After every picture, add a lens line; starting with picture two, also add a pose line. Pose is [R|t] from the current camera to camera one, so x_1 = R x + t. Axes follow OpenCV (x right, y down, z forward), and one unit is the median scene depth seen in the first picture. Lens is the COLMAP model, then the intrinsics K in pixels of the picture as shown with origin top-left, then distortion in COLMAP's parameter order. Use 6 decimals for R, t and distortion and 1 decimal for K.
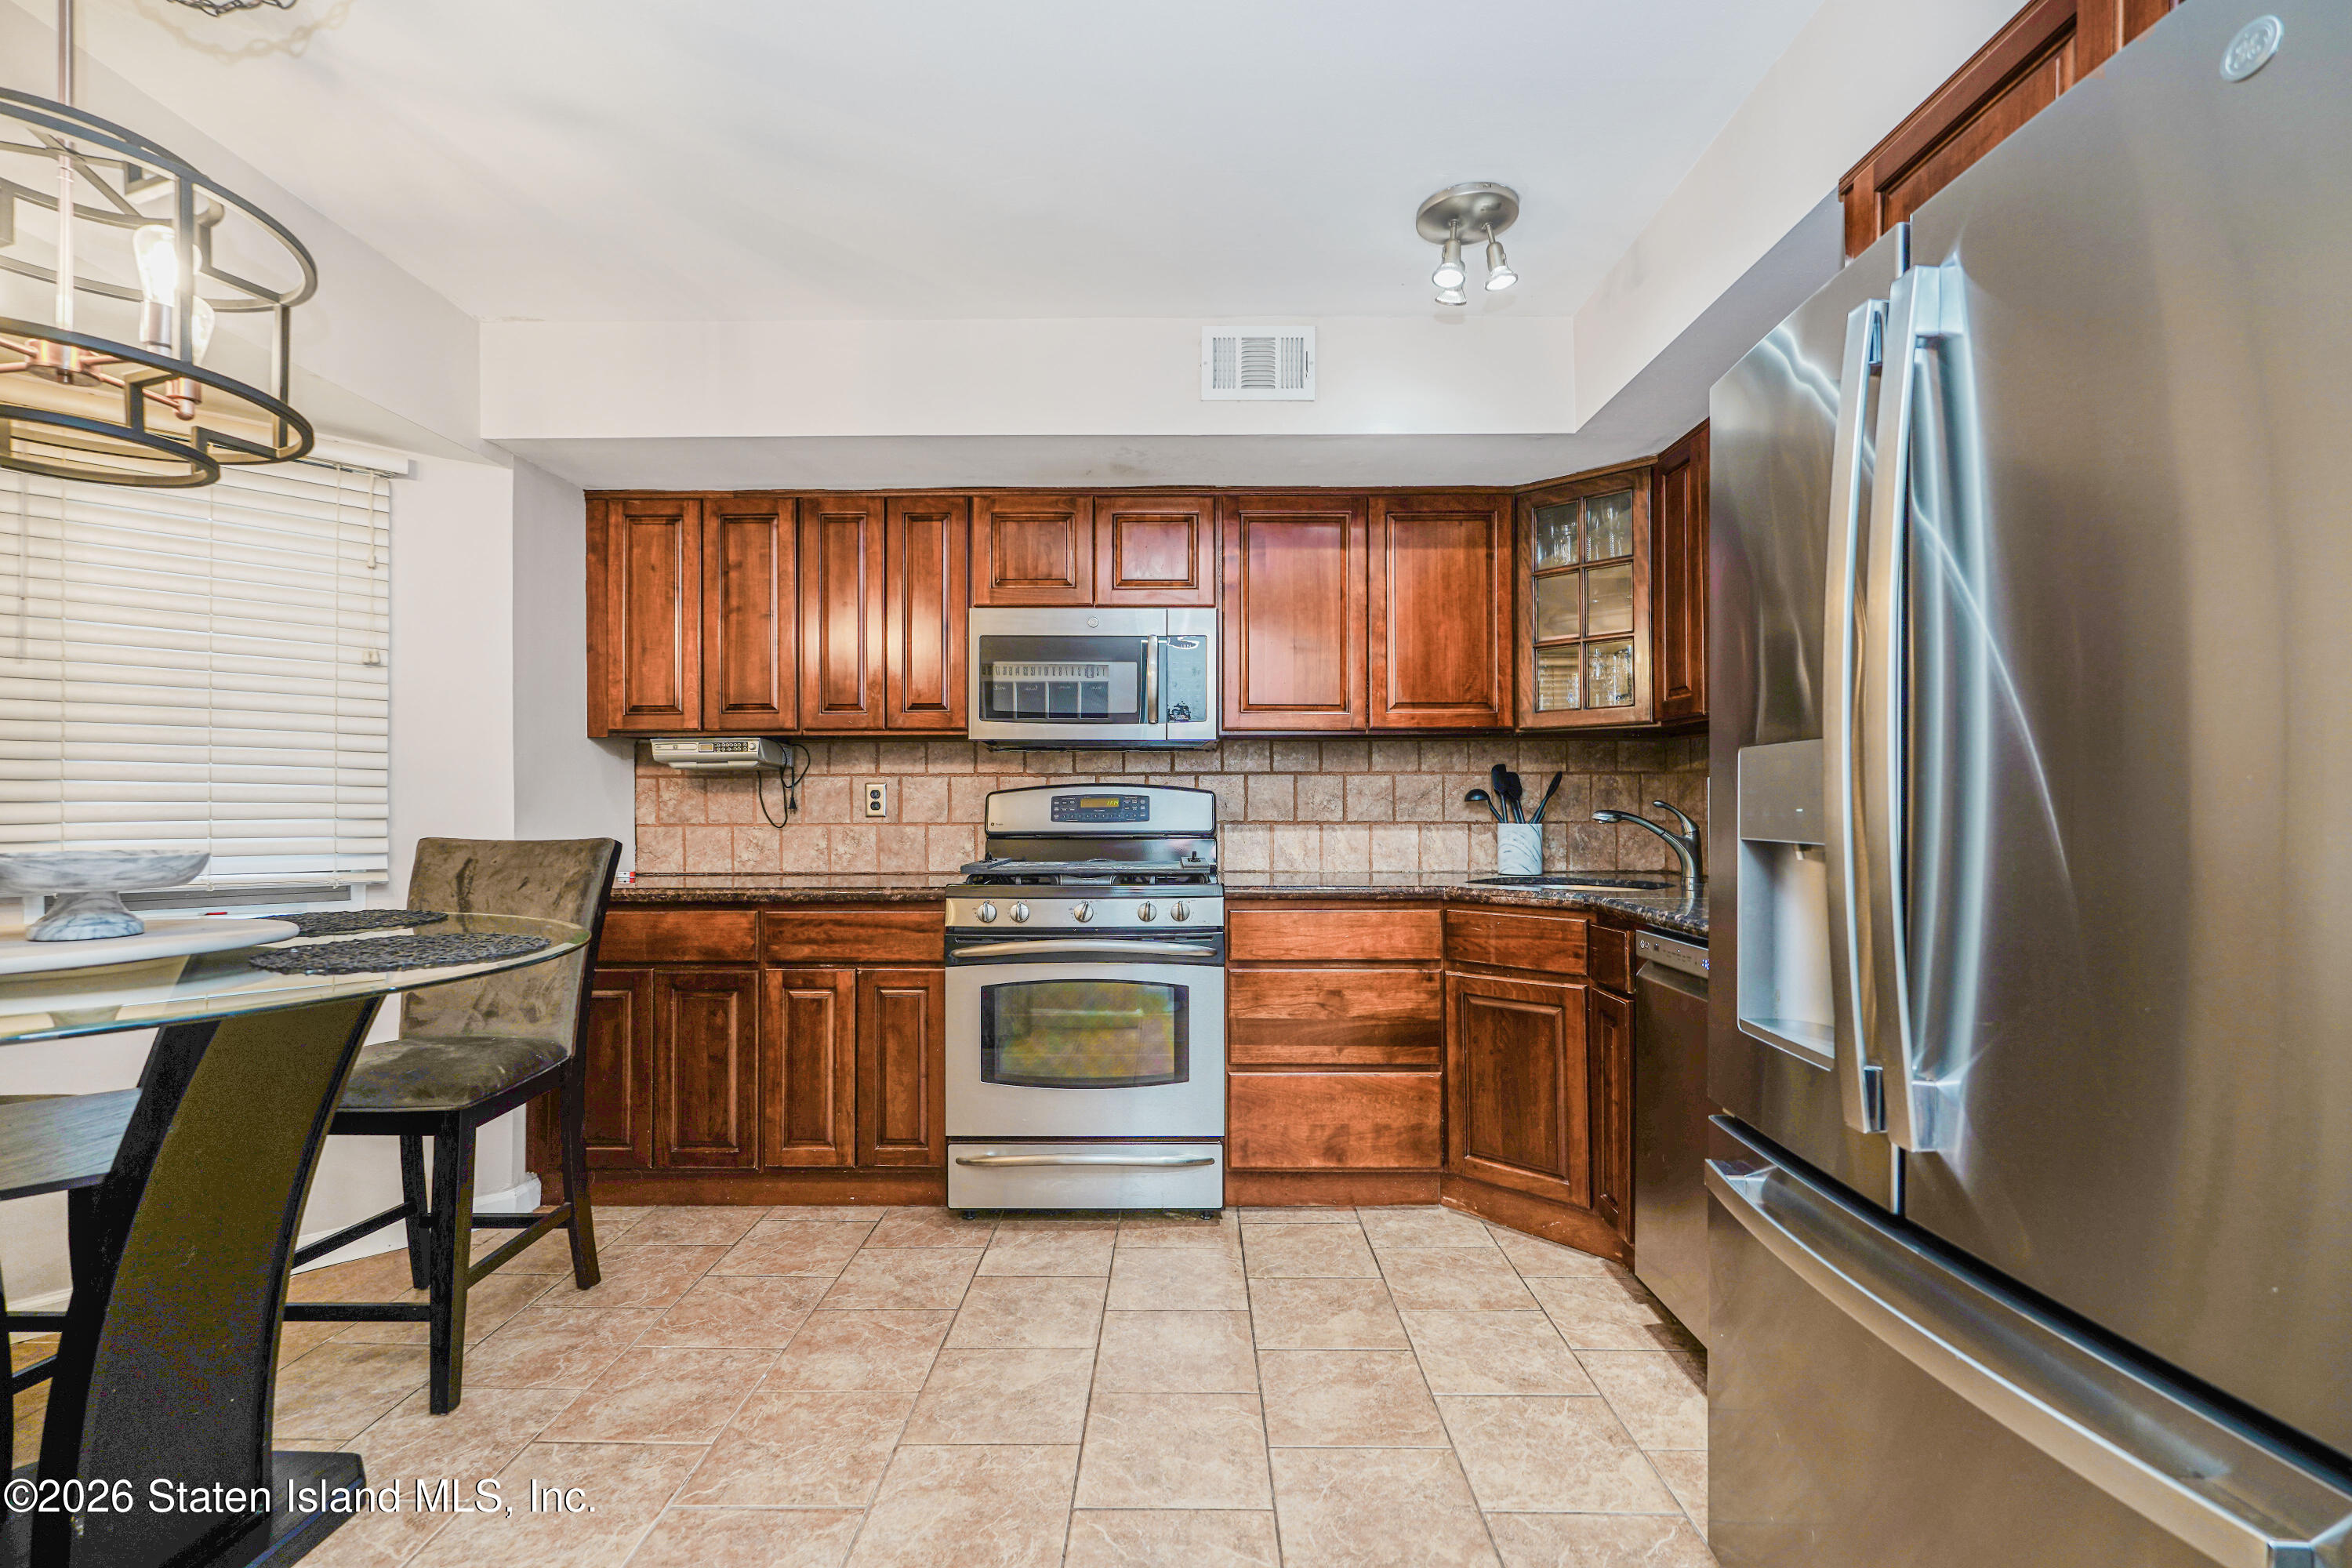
lens RADIAL K [[1051.1, 0, 1181.3], [0, 1051.1, 792.1], [0, 0, 1]] dist [-0.014744, 0.009483]
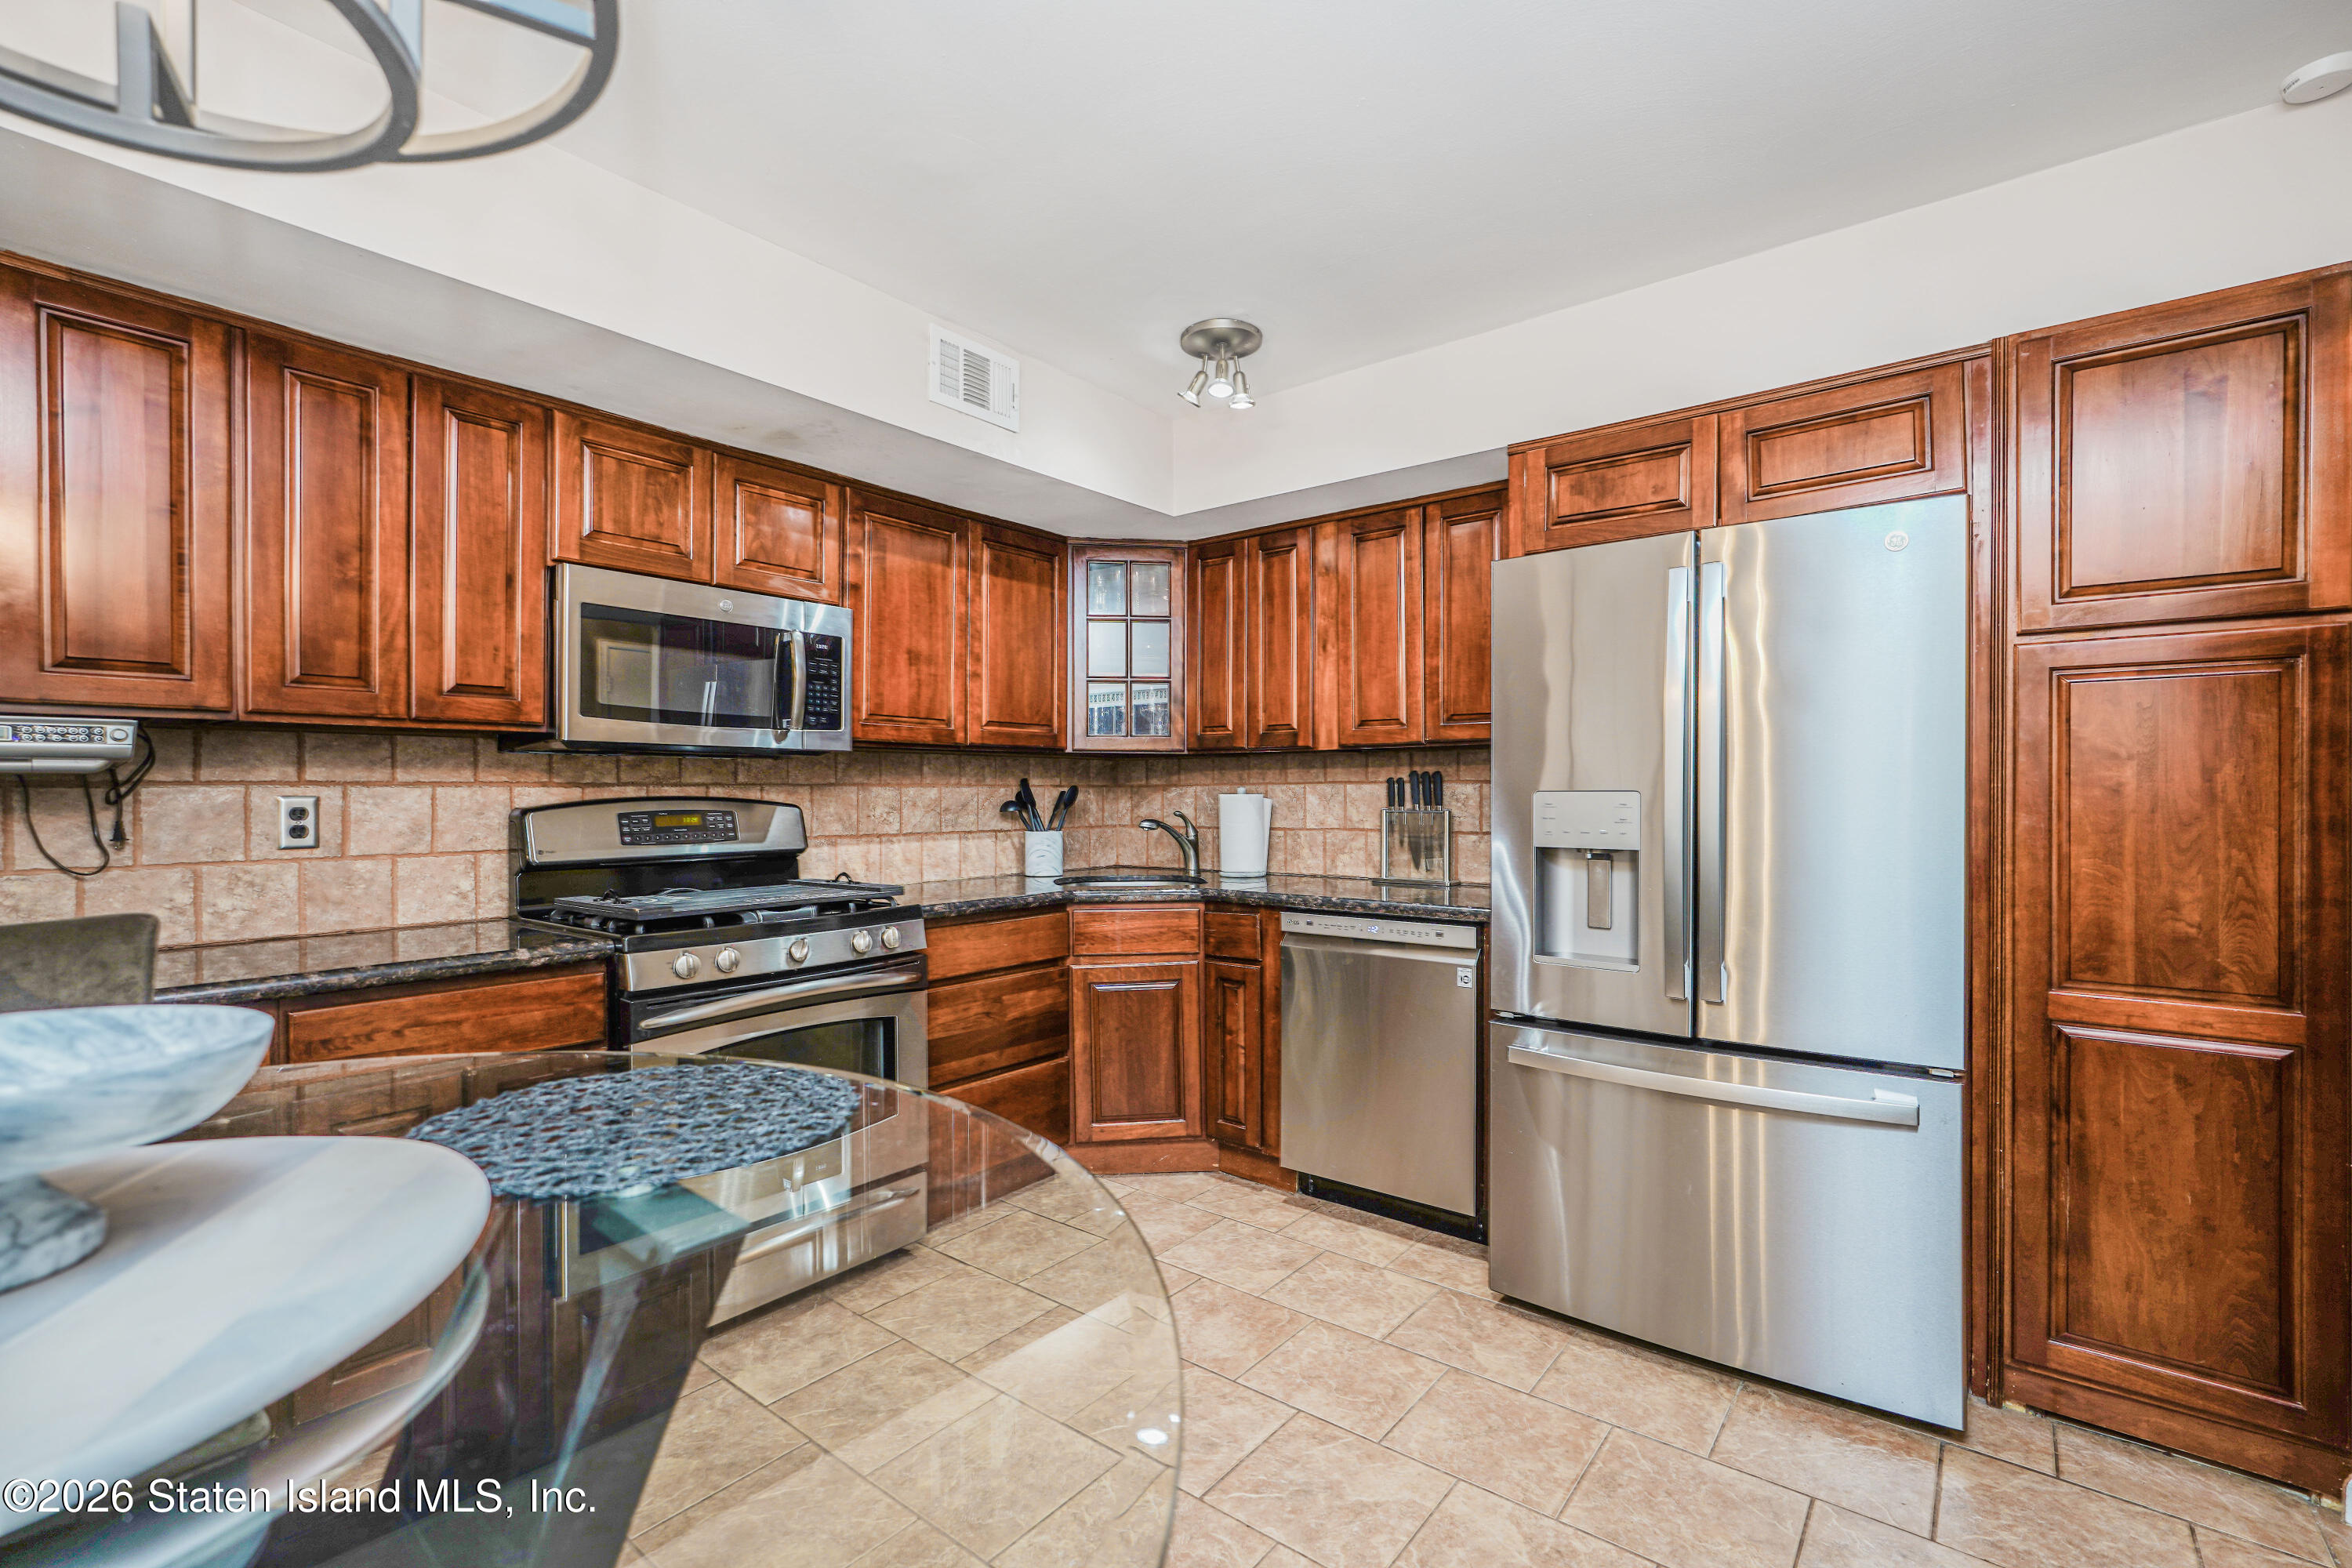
lens RADIAL K [[1051.1, 0, 1182.1], [0, 1051.1, 791.9], [0, 0, 1]] dist [-0.014744, 0.009483]
pose [[0.613557, 0.000910, 0.789650, -0.521084], [-0.006025, 0.999976, 0.003529, -0.018731], [-0.789628, -0.006923, 0.613547, 0.200485]]
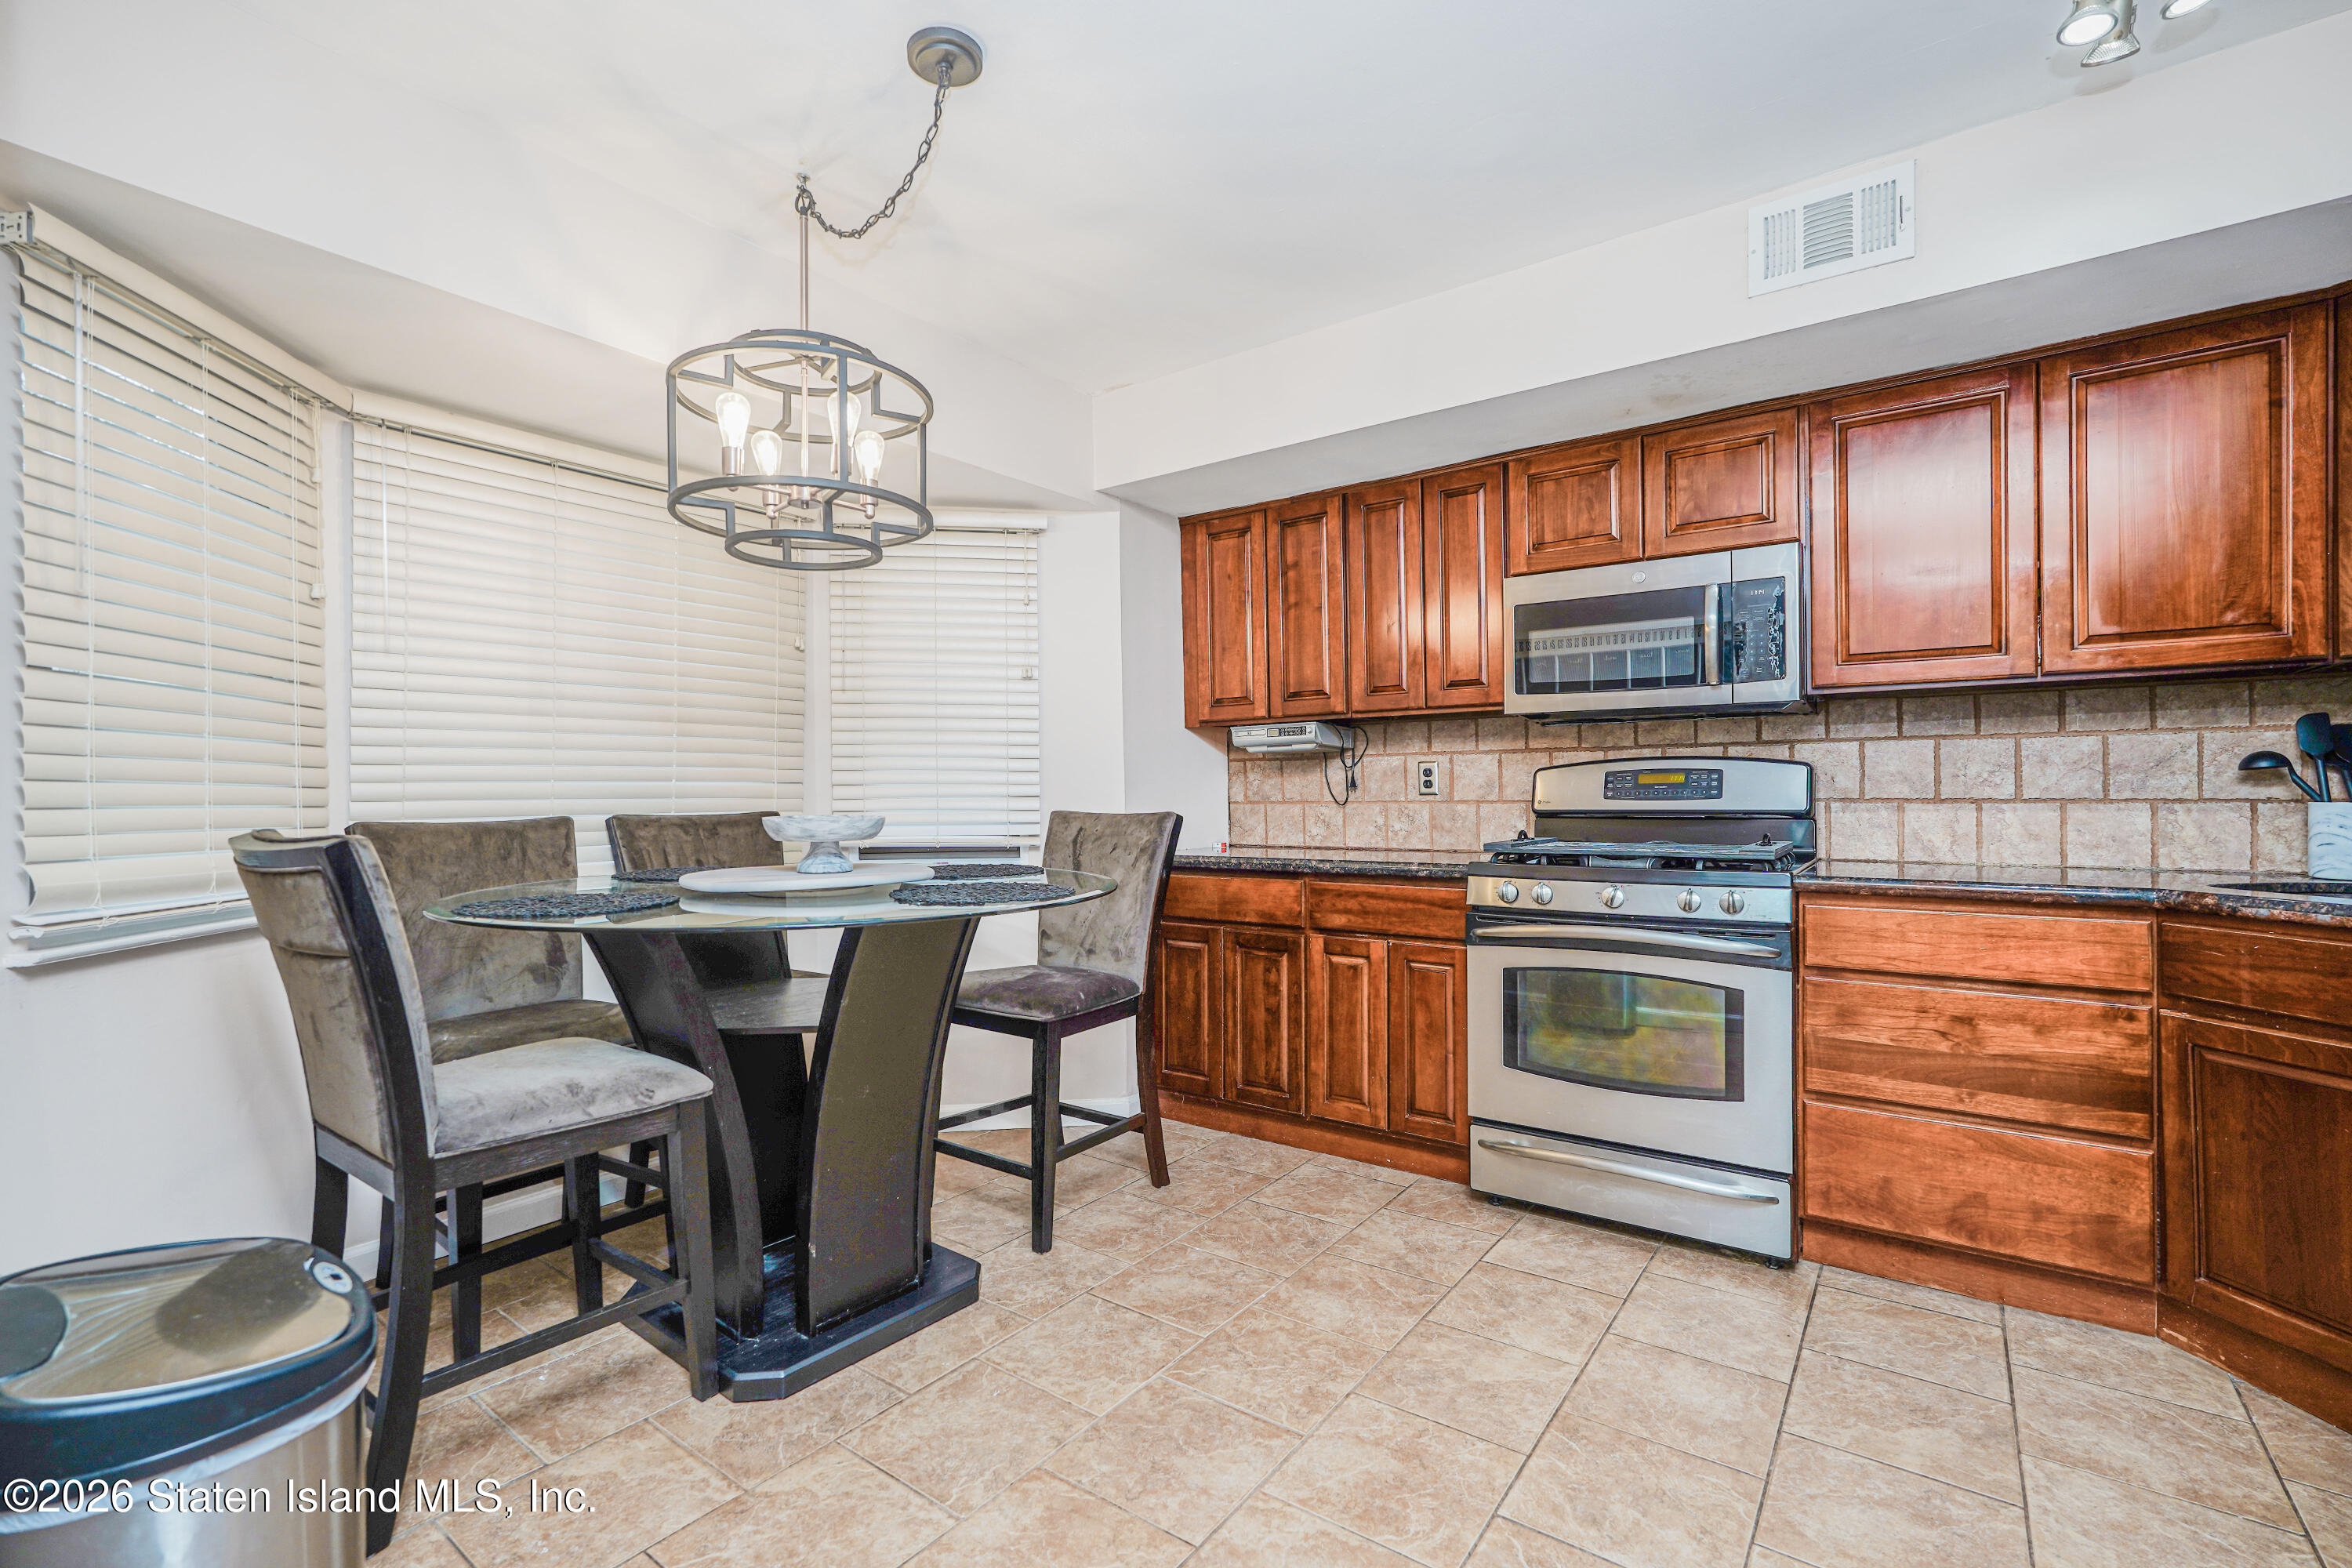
lens RADIAL K [[1051.1, 0, 1166.1], [0, 1051.1, 791.3], [0, 0, 1]] dist [-0.014744, 0.009483]
pose [[0.803774, -0.004684, -0.594917, 0.123021], [0.014832, 0.999816, 0.012167, 0.004694], [0.594750, -0.018604, 0.803695, 0.035339]]
